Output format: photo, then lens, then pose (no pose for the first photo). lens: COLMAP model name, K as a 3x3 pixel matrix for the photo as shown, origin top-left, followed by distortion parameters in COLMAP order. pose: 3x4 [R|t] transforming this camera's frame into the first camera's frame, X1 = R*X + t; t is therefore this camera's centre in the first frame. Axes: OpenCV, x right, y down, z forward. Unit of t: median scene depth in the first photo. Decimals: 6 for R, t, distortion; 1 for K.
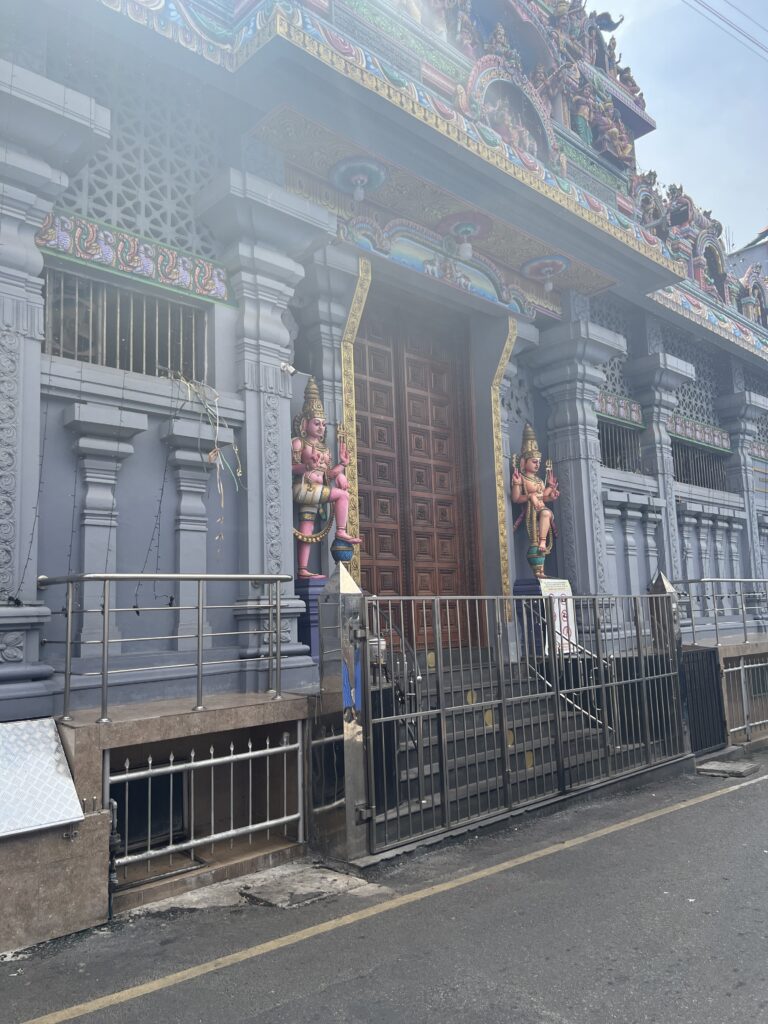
lens RADIAL K [[766.9, 0, 388.2], [0, 766.9, 513.4], [0, 0, 1]] dist [0.050219, -0.053154]
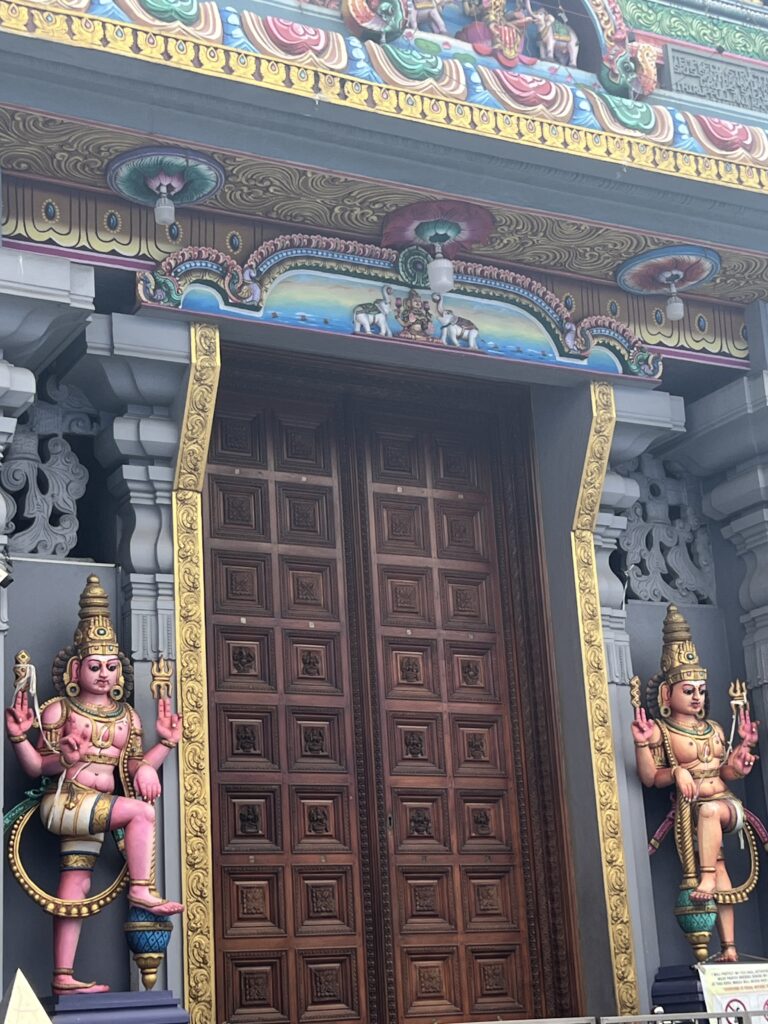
lens RADIAL K [[1794.6, 0, 369.2], [0, 1794.6, 518.2], [0, 0, 1]] dist [0.173070, 0.000000]
pose [[0.963612, -0.093726, -0.250334, 0.326304], [0.058091, 0.987557, -0.146138, -0.026924], [0.260916, 0.126279, 0.957067, -0.074666]]
